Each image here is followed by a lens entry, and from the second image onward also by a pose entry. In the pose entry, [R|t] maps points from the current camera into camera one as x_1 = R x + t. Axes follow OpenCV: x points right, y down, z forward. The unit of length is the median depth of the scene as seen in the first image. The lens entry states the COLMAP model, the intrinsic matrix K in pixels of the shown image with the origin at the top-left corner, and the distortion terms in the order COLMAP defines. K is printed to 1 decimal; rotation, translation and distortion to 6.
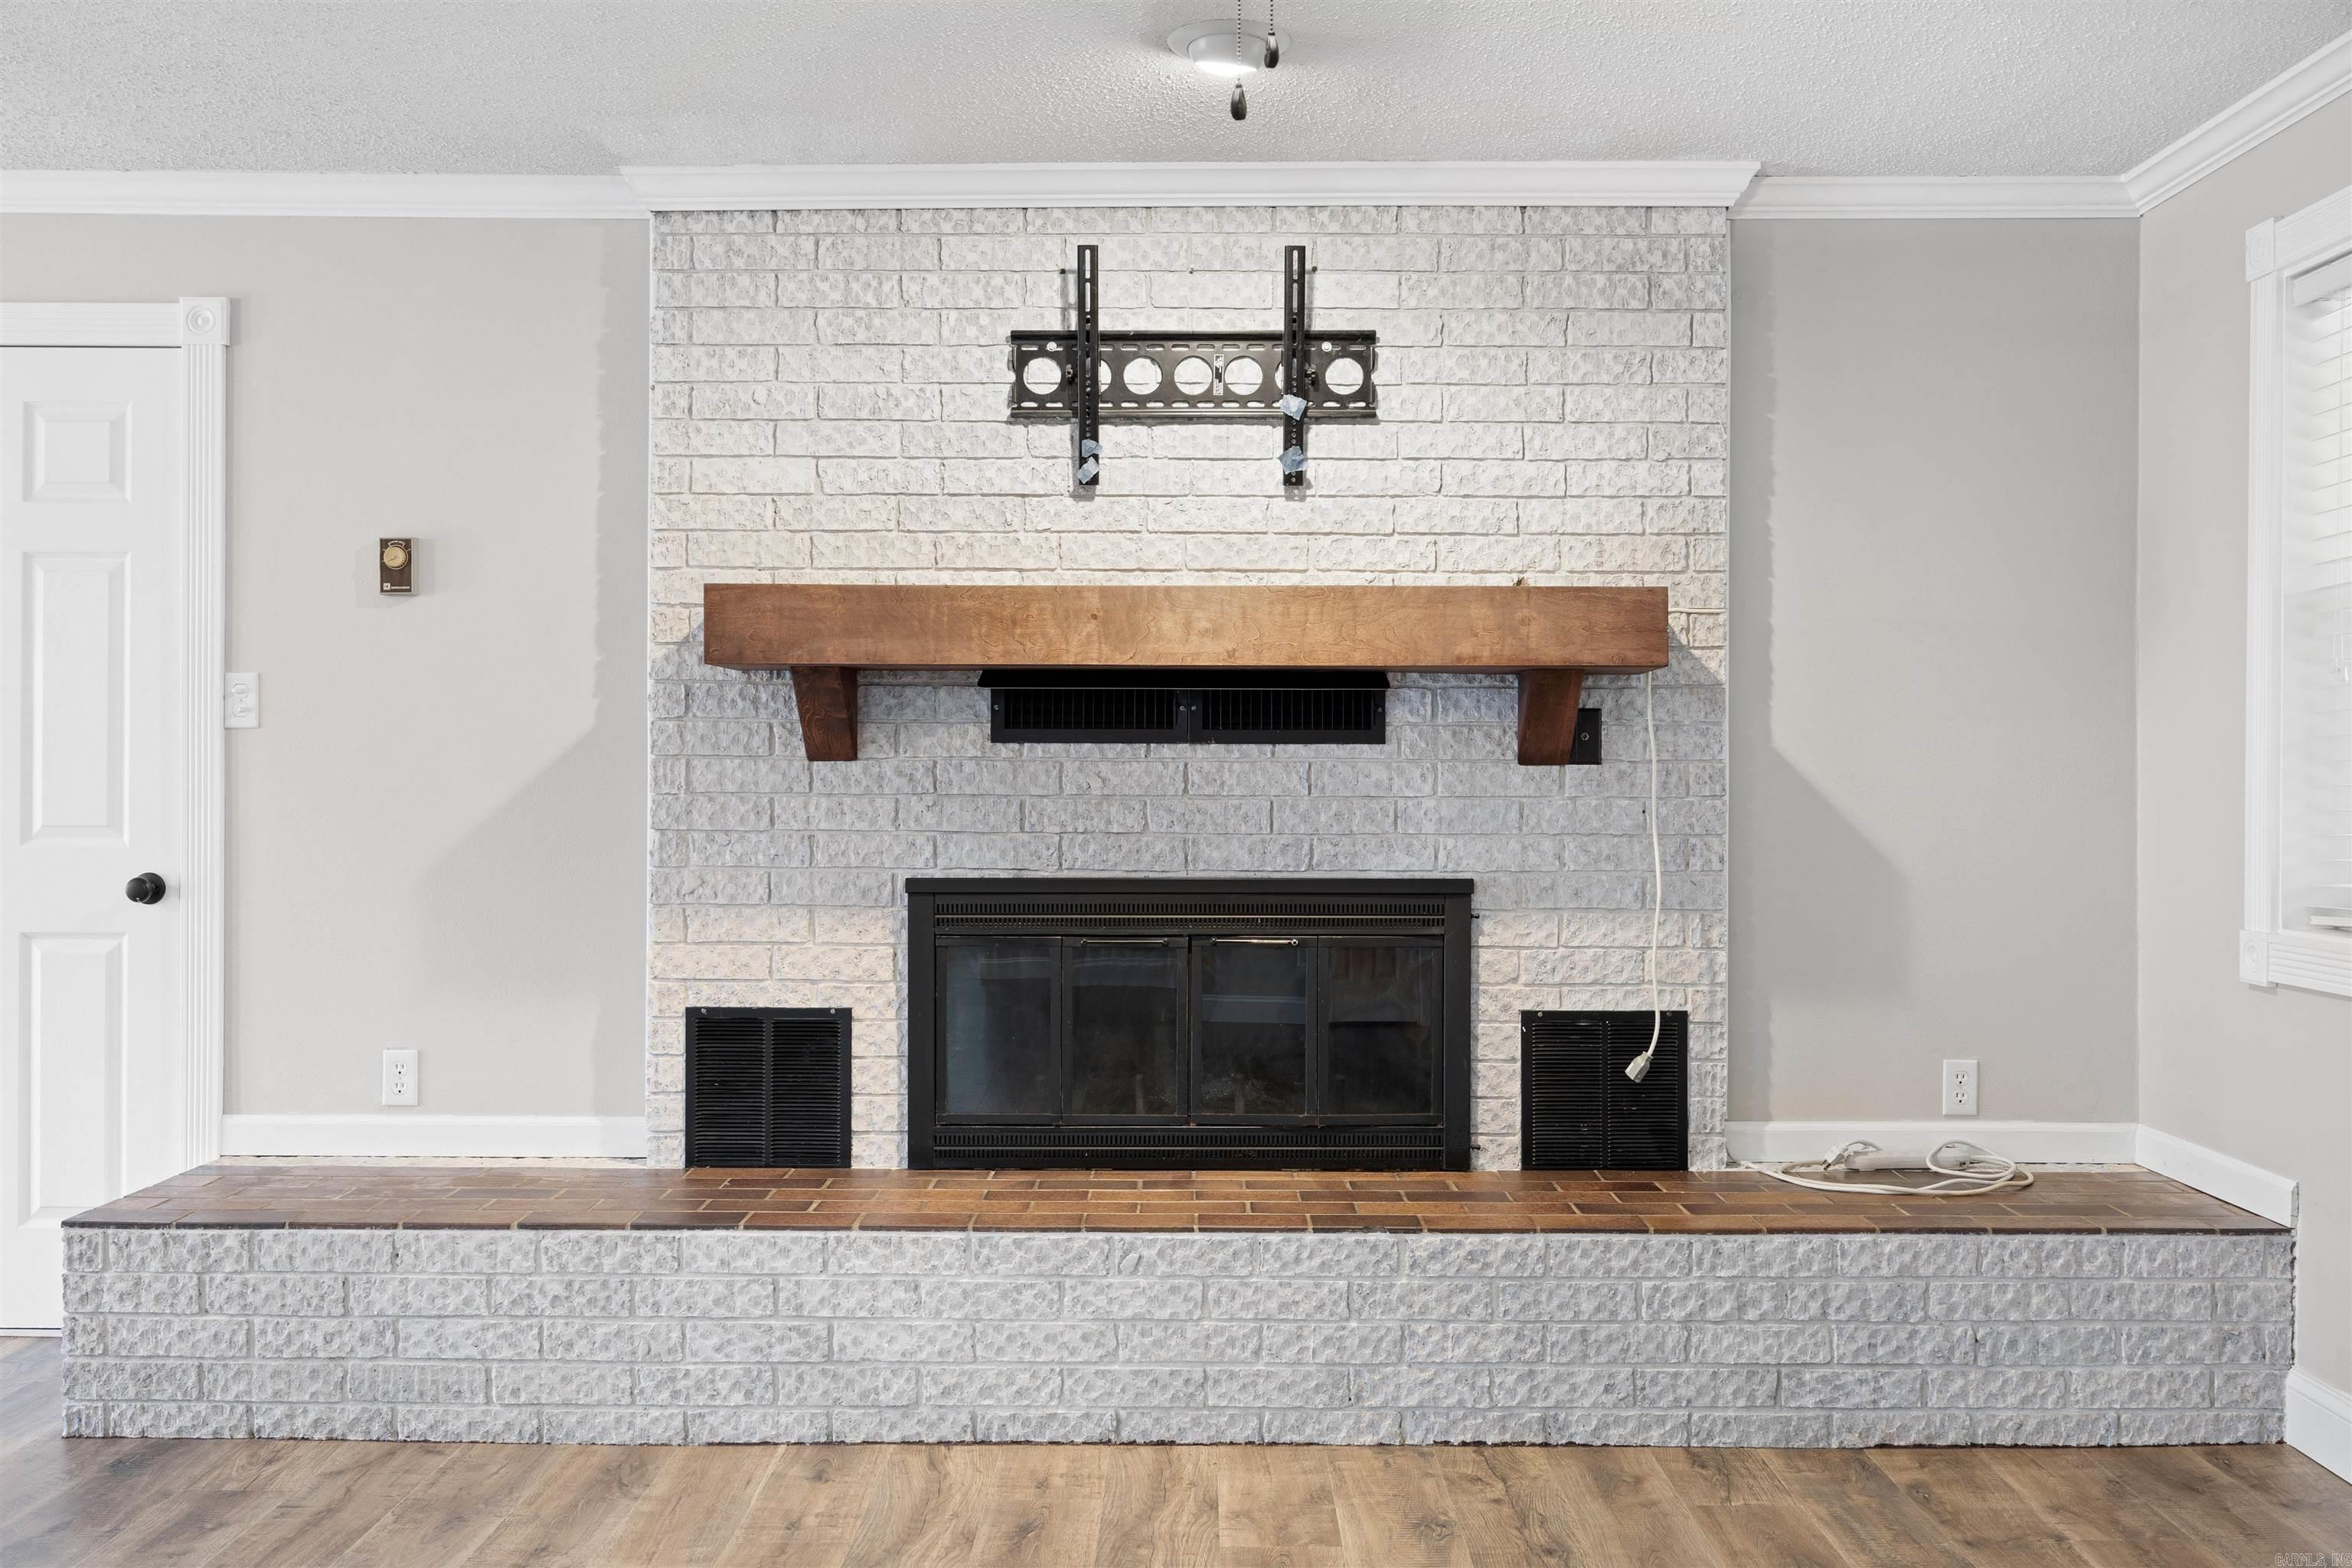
lens RADIAL K [[2028.8, 0, 1193.5], [0, 2028.8, 783.5], [0, 0, 1]] dist [-0.006391, 0.009095]
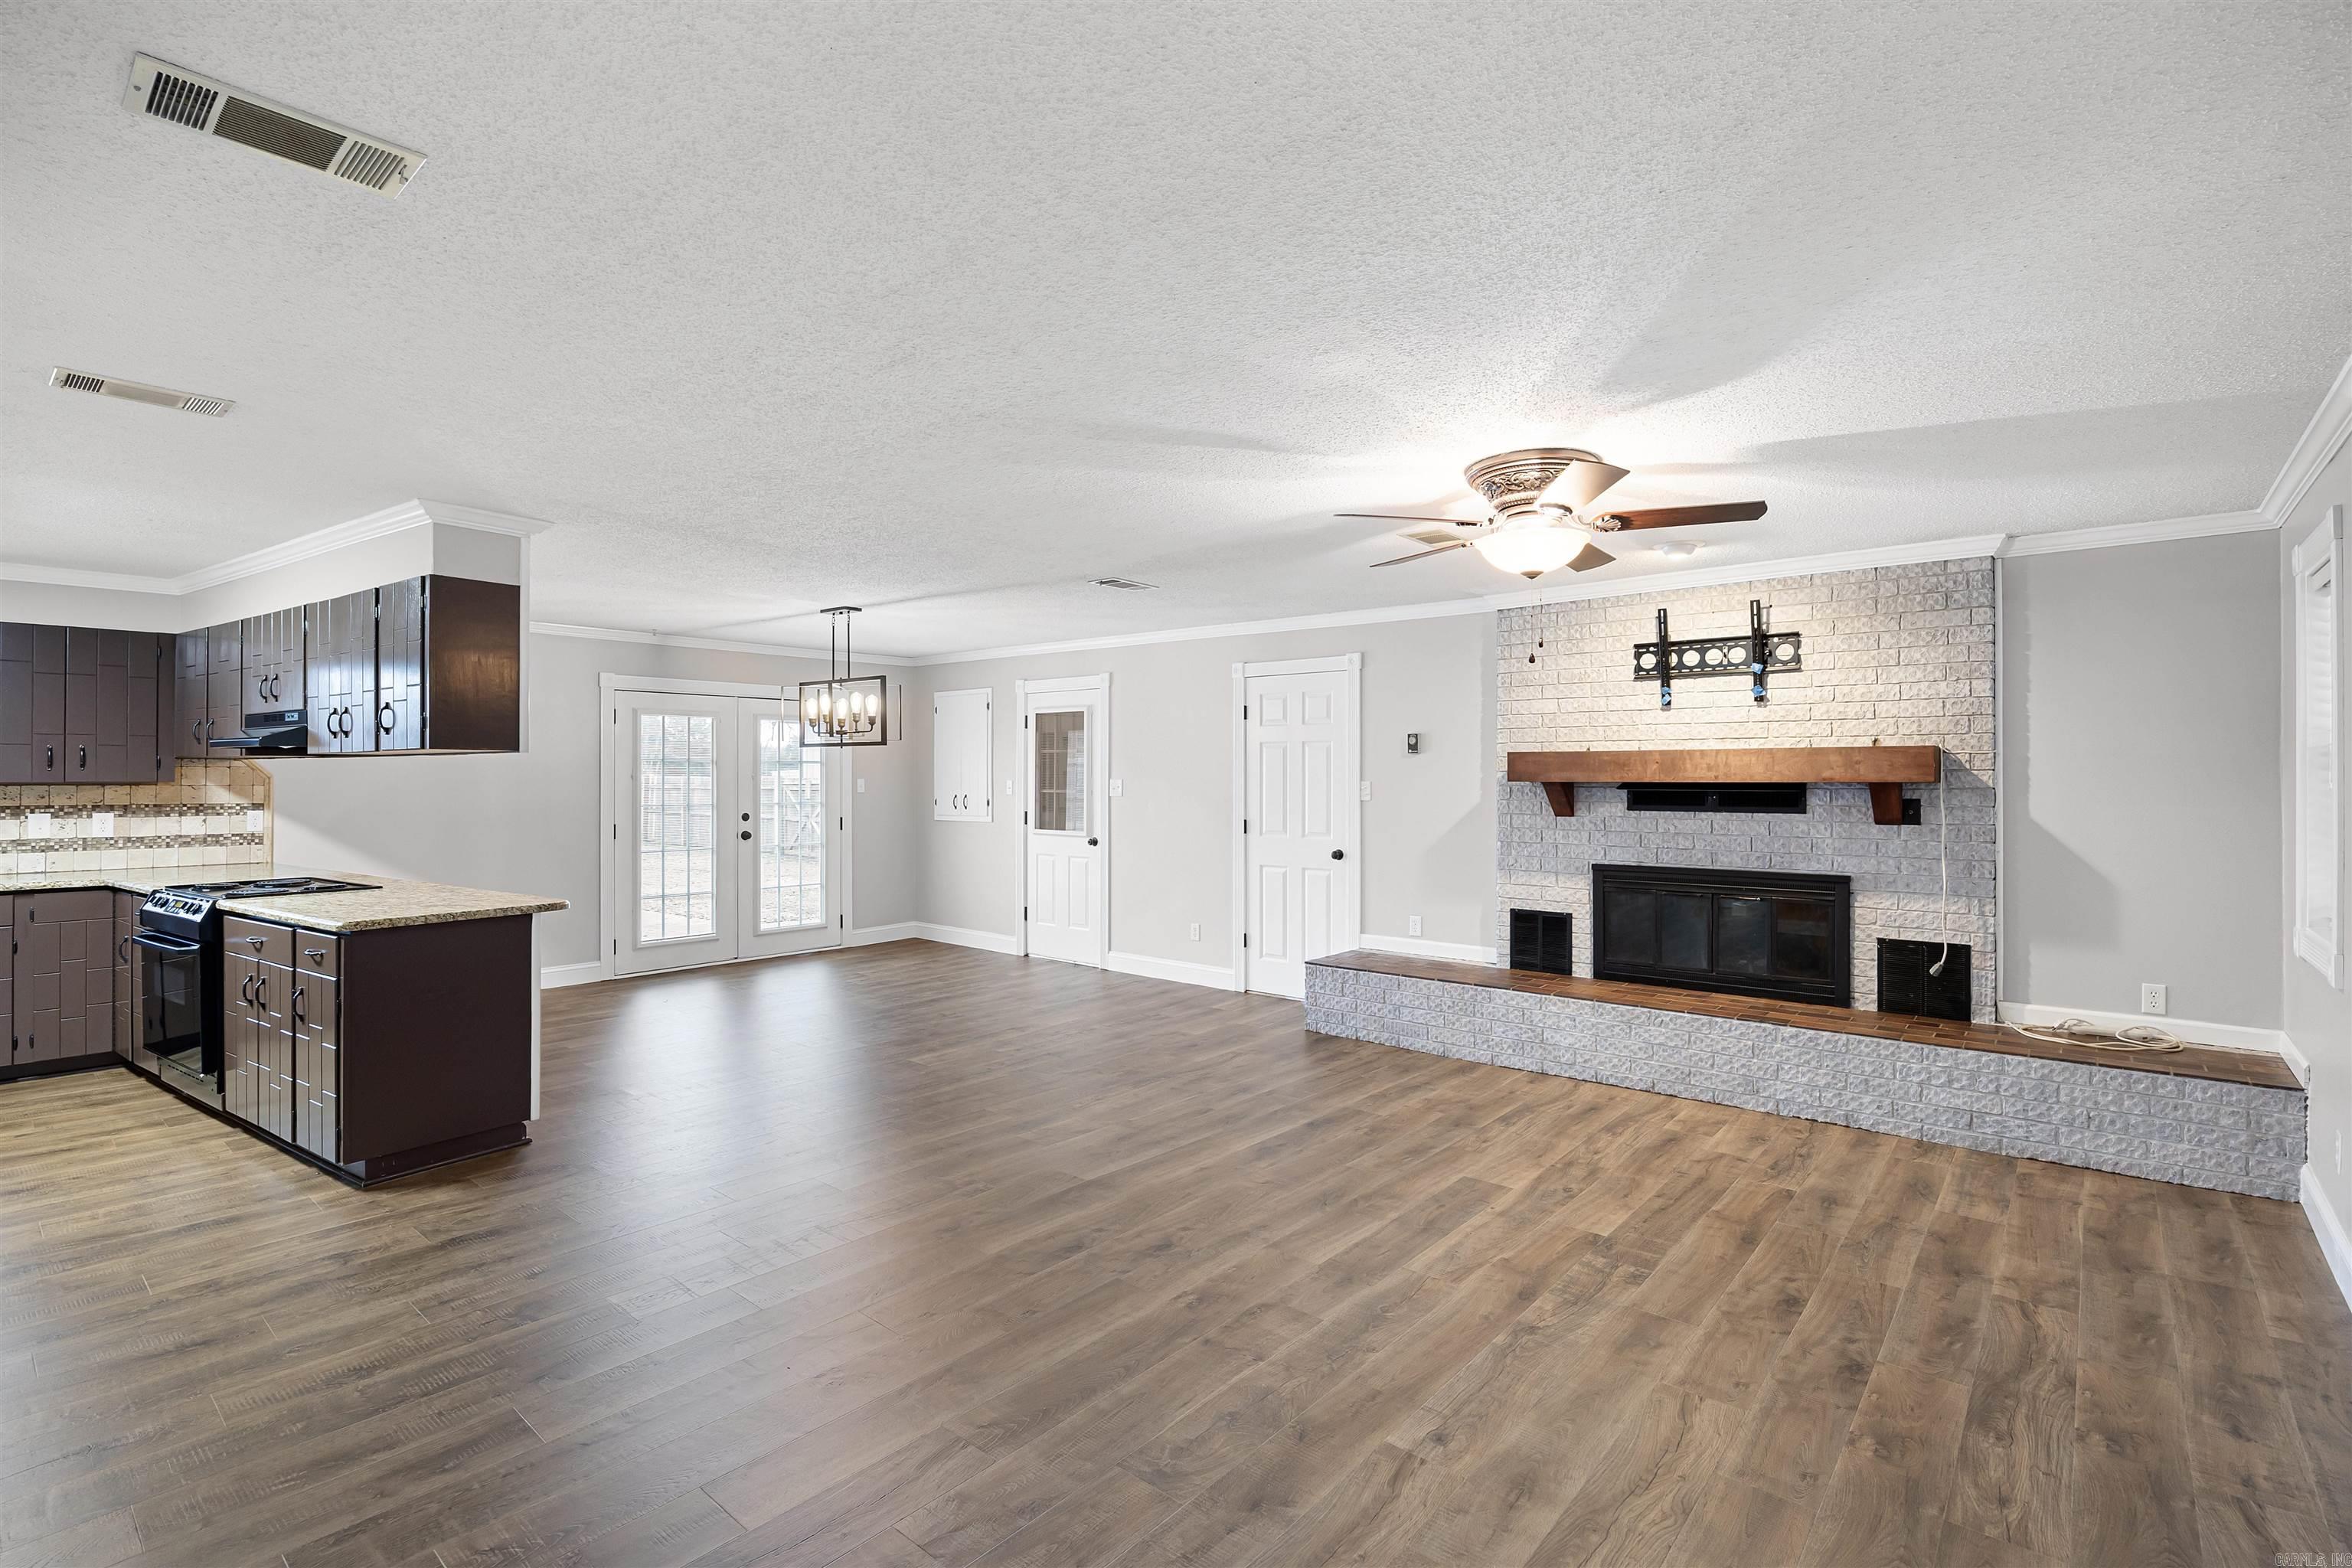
lens RADIAL K [[1101.5, 0, 1178.0], [0, 1101.5, 774.2], [0, 0, 1]] dist [-0.012792, -0.000711]
pose [[0.762082, -0.004846, -0.647462, 0.351654], [0.002278, 0.999986, -0.004802, -0.059233], [0.647476, 0.002185, 0.762082, -0.379260]]
